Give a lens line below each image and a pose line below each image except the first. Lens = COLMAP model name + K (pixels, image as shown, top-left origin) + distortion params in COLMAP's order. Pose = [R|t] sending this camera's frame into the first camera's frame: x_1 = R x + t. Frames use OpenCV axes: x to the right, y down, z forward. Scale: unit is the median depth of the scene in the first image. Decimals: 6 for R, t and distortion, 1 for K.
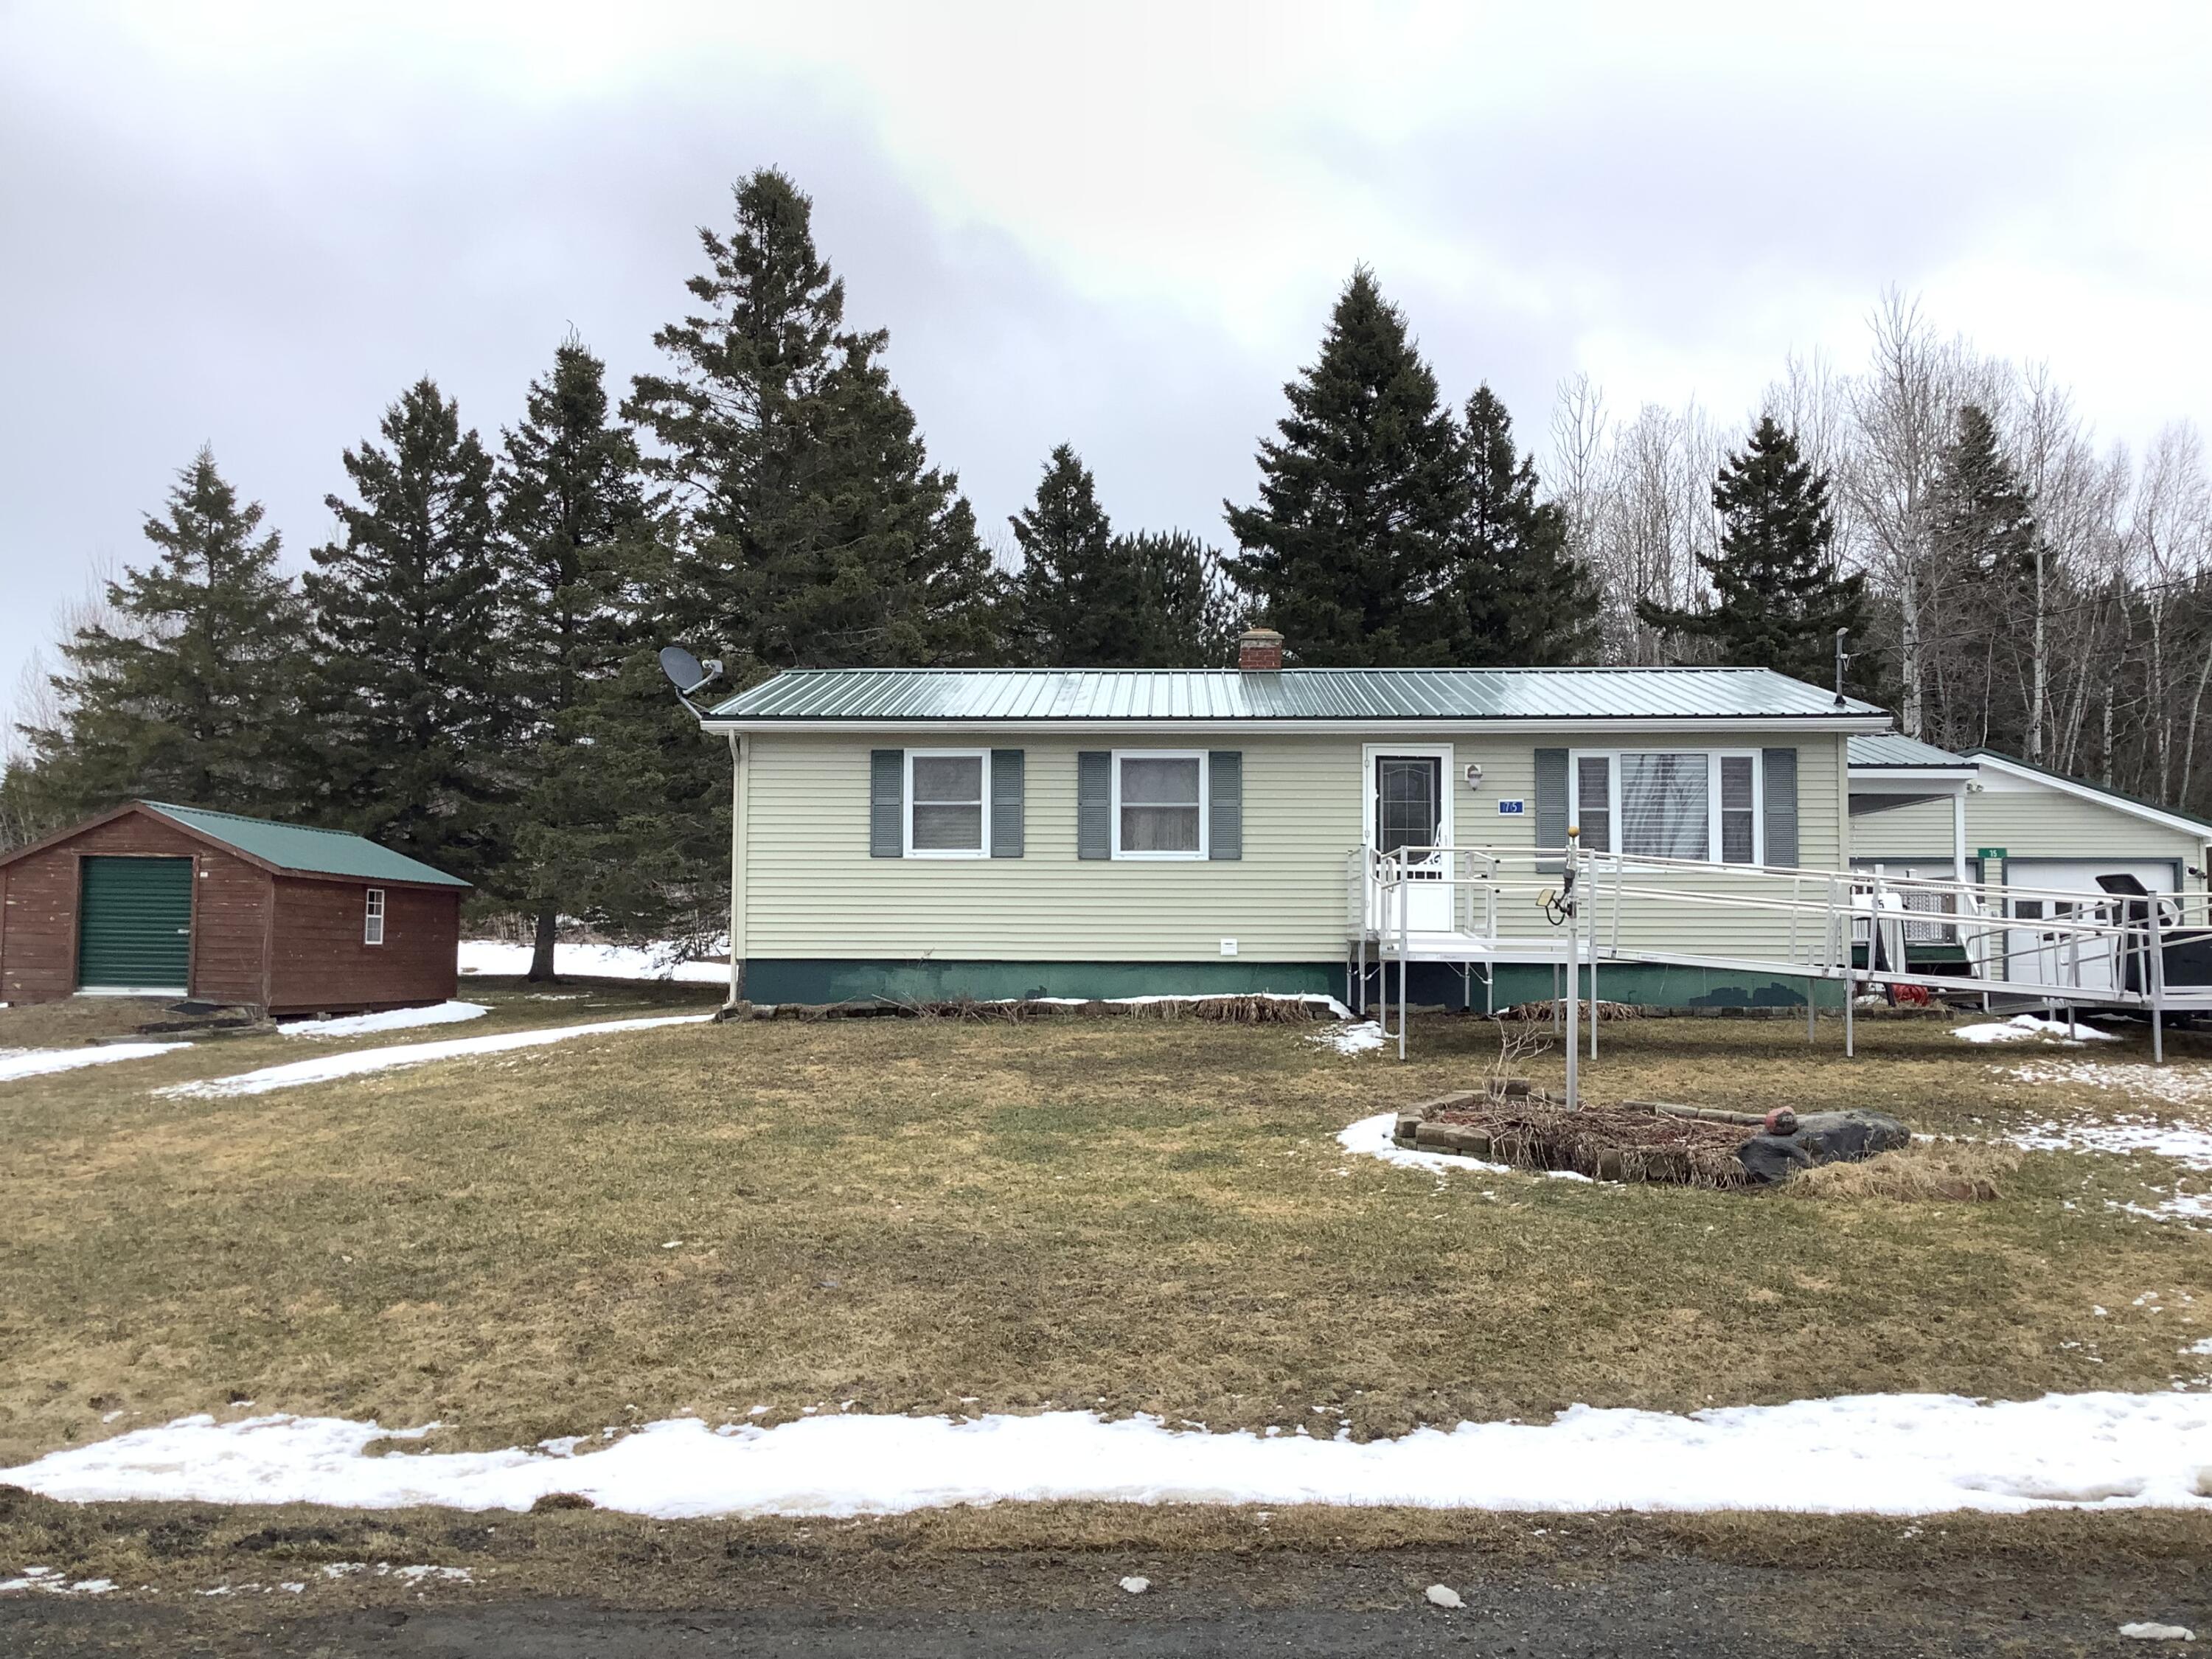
lens RADIAL K [[2009.2, 0, 1089.9], [0, 2009.2, 834.8], [0, 0, 1]] dist [0.074031, 0.000000]
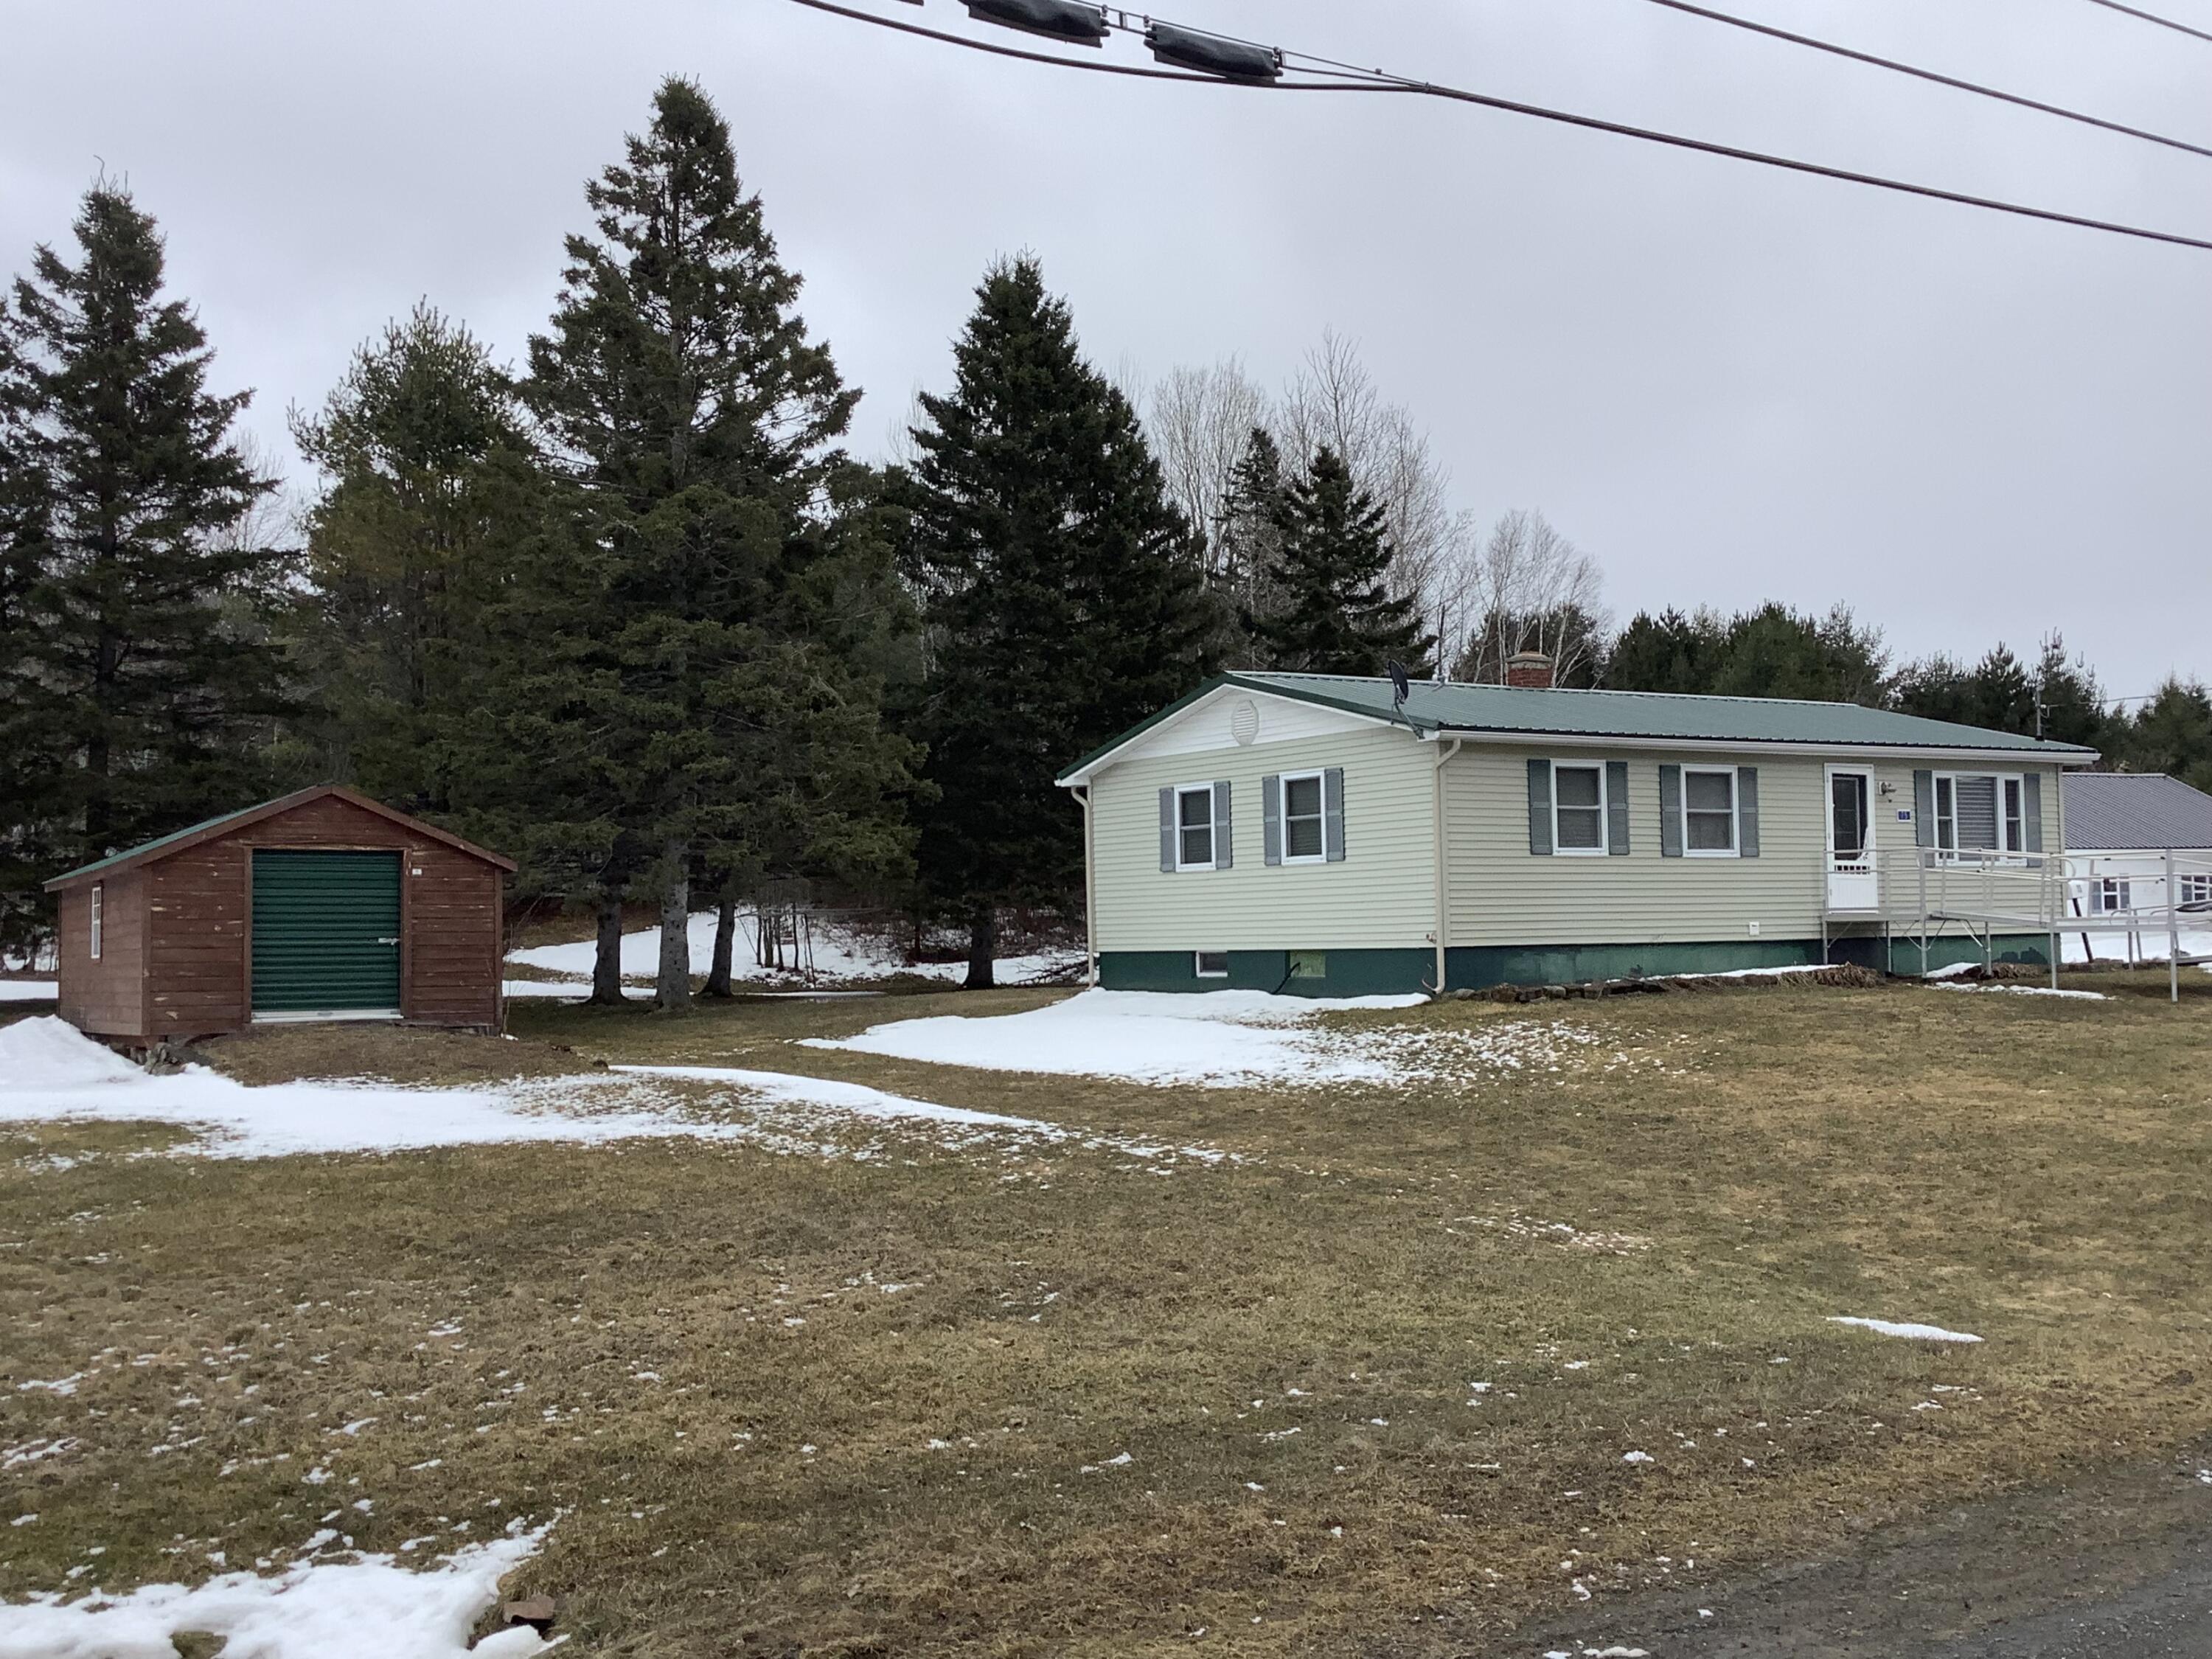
lens RADIAL K [[2375.4, 0, 1086.4], [0, 2375.4, 837.0], [0, 0, 1]] dist [0.059532, 0.000000]
pose [[0.818119, 0.004247, 0.575033, -0.738141], [-0.009277, 0.999940, 0.005813, -0.002749], [-0.574974, -0.010091, 0.818110, 0.038078]]
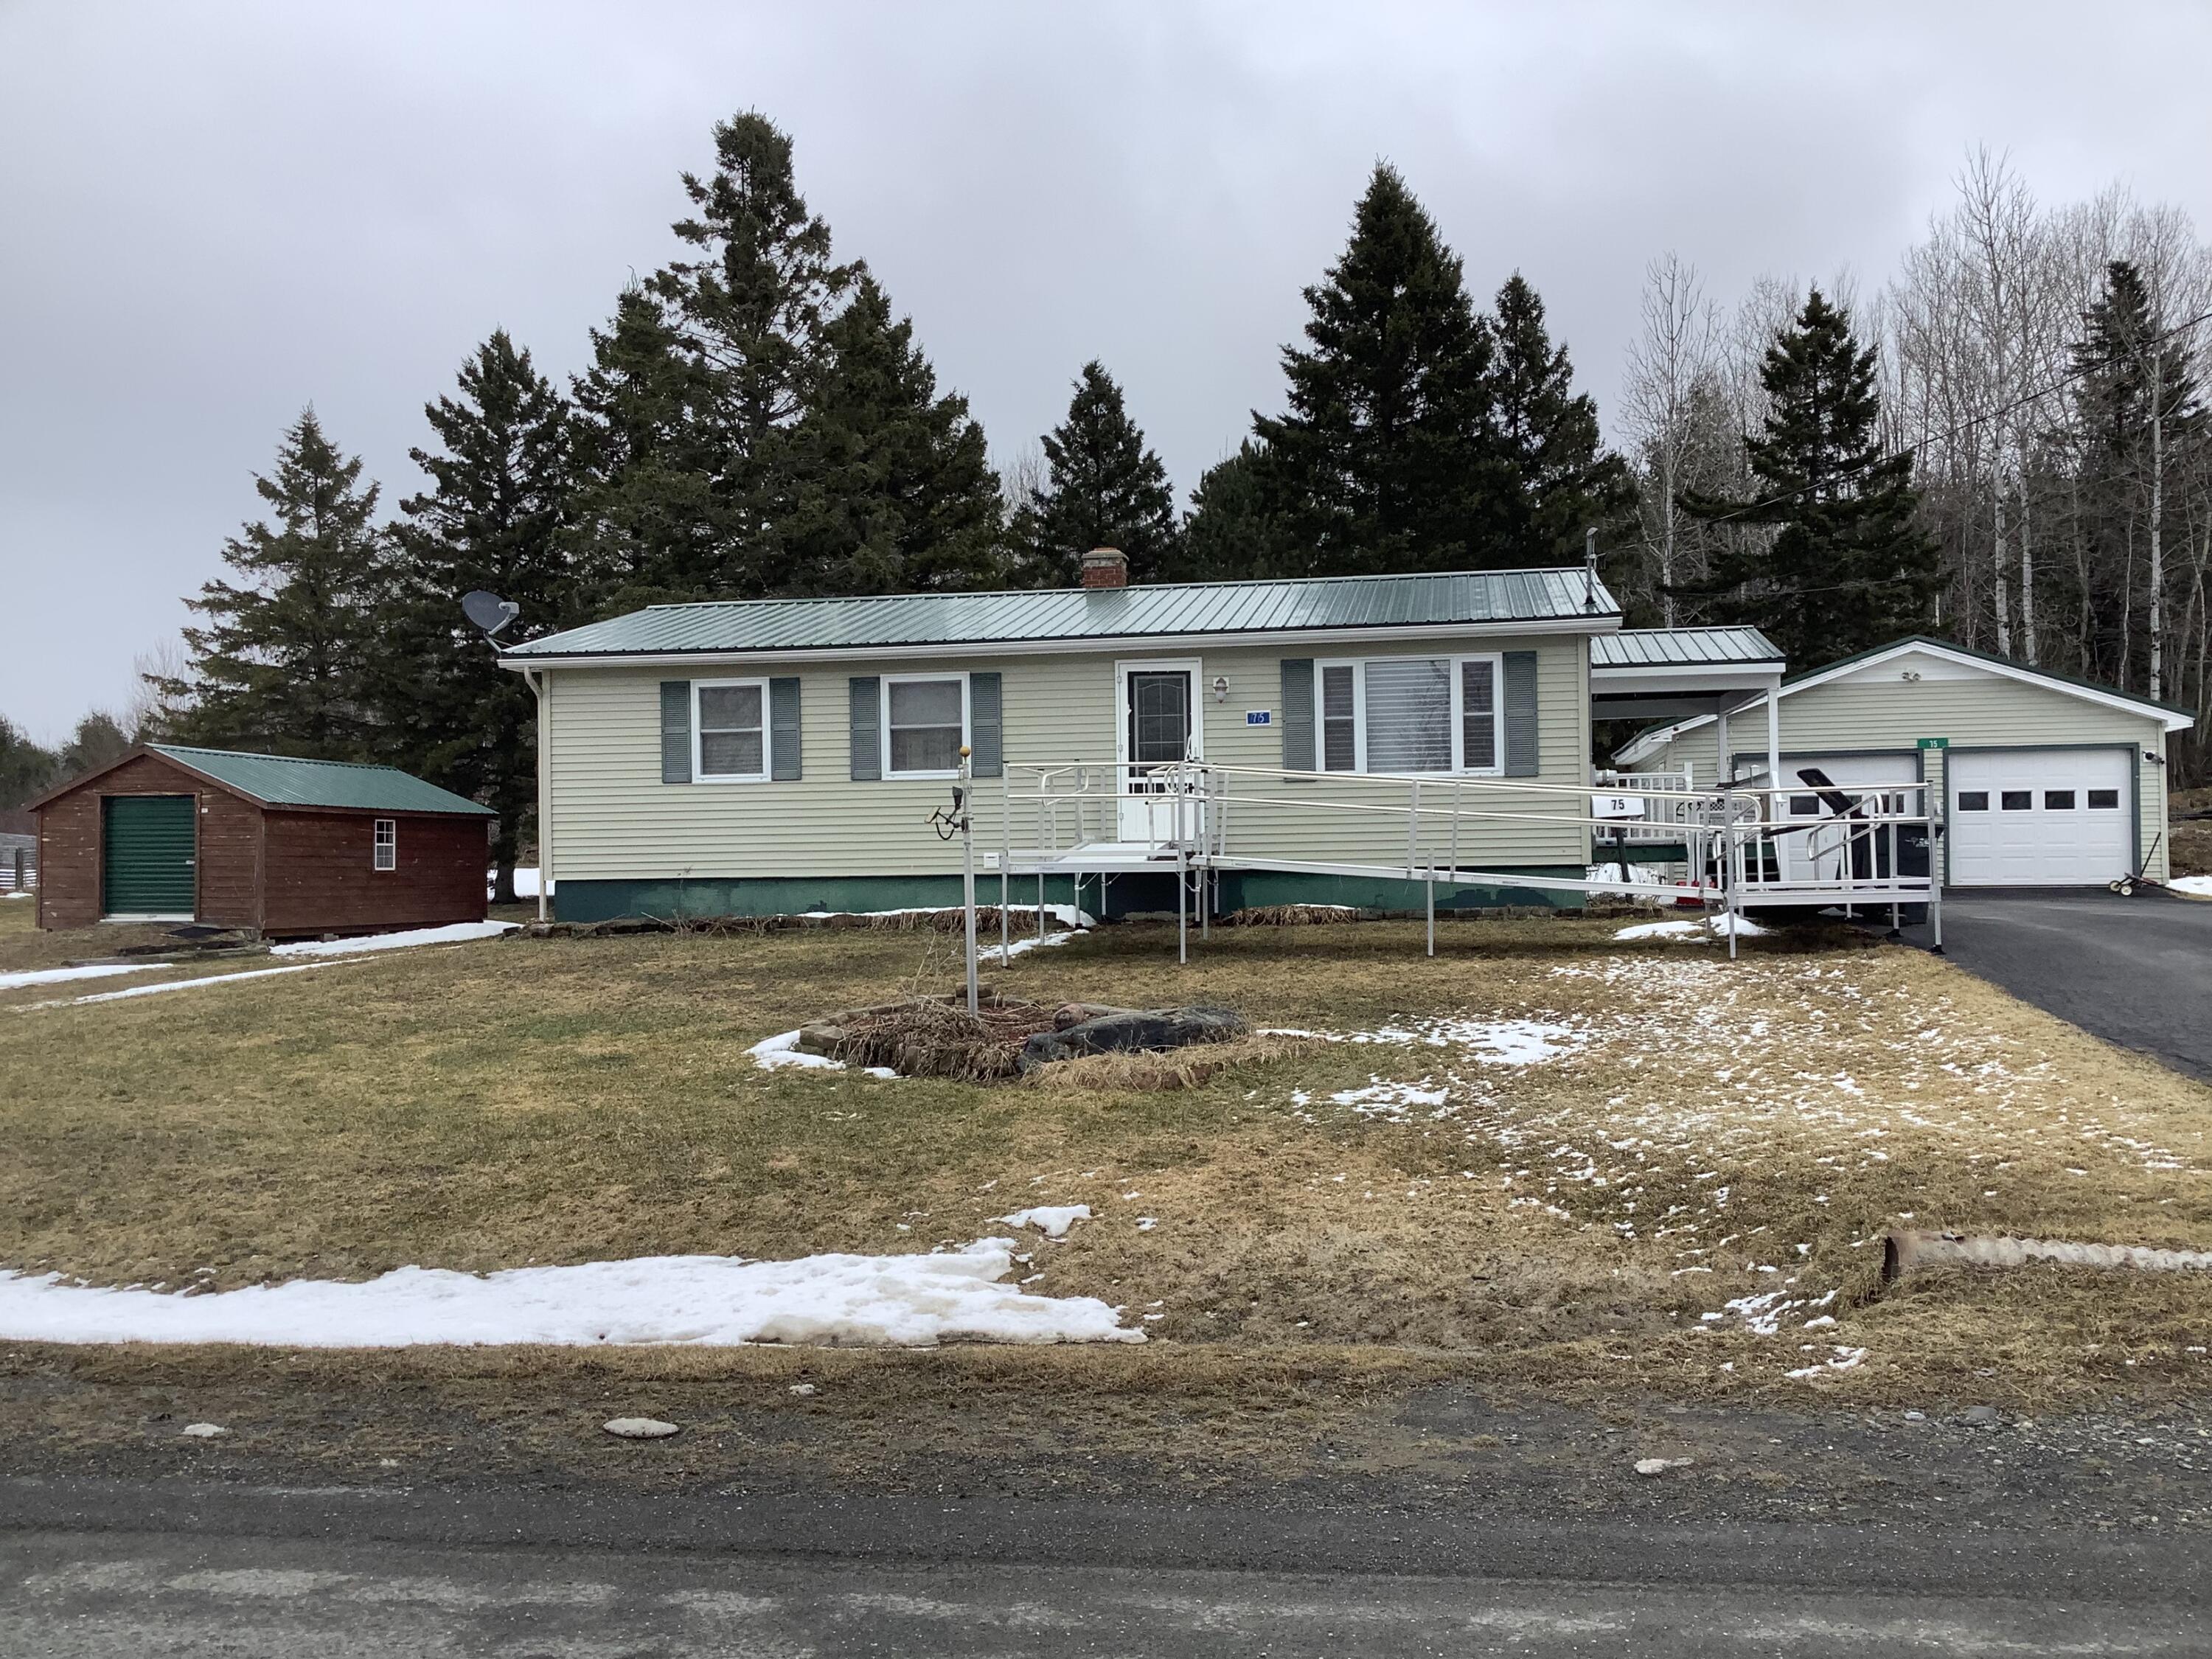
lens RADIAL K [[2009.2, 0, 1094.9], [0, 2009.2, 841.6], [0, 0, 1]] dist [0.074031, 0.000000]
pose [[0.990117, -0.021918, -0.138523, 0.181020], [0.028549, 0.998530, 0.046066, -0.000399], [0.137309, -0.049565, 0.989287, -0.016283]]
